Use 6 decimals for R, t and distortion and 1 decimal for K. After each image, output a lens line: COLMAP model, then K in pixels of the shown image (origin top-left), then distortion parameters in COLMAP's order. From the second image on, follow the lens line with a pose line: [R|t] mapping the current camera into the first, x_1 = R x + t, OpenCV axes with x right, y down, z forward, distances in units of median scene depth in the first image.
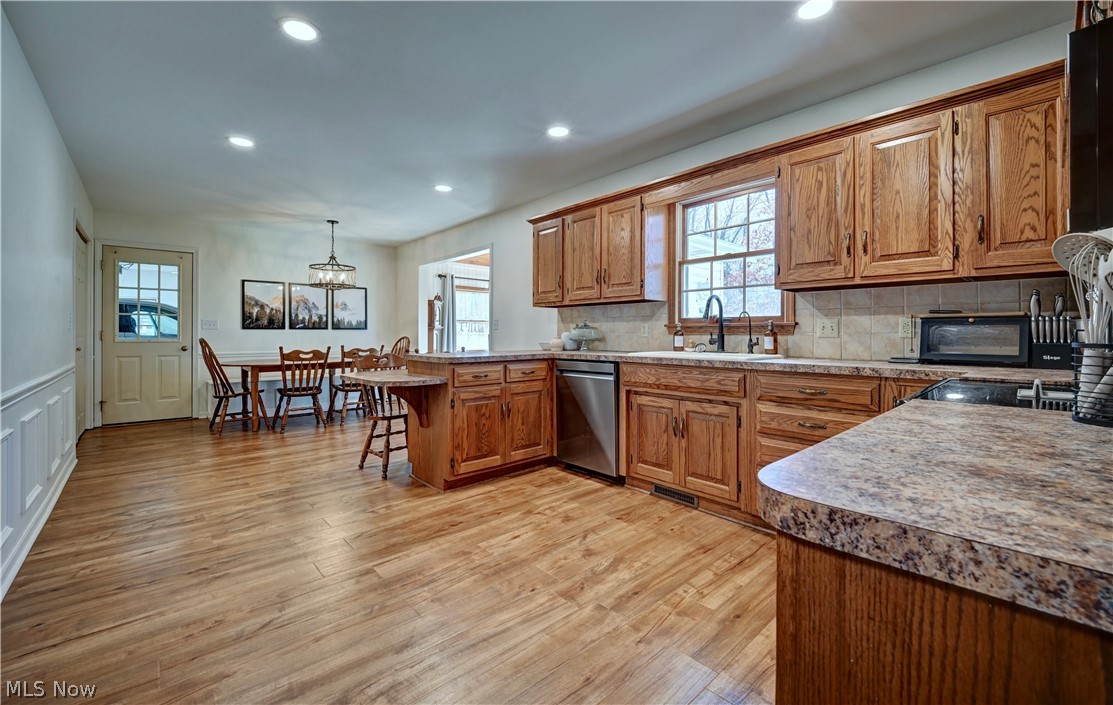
lens RADIAL K [[453.8, 0, 559.0], [0, 453.8, 334.2], [0, 0, 1]] dist [-0.001616, -0.000244]
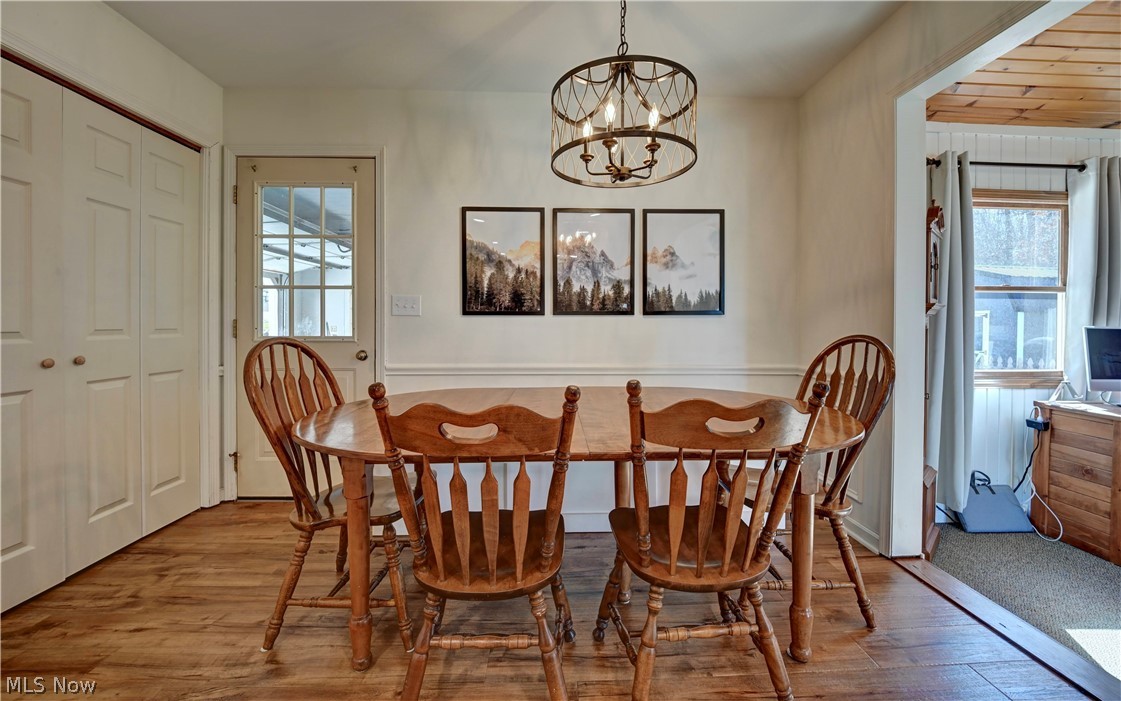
lens RADIAL K [[457.0, 0, 566.9], [0, 457.0, 328.6], [0, 0, 1]] dist [-0.001616, -0.000244]
pose [[0.763119, 0.007326, -0.646216, -0.302502], [-0.001179, 0.999950, 0.009943, -0.002103], [0.646257, -0.006826, 0.763089, 0.679688]]
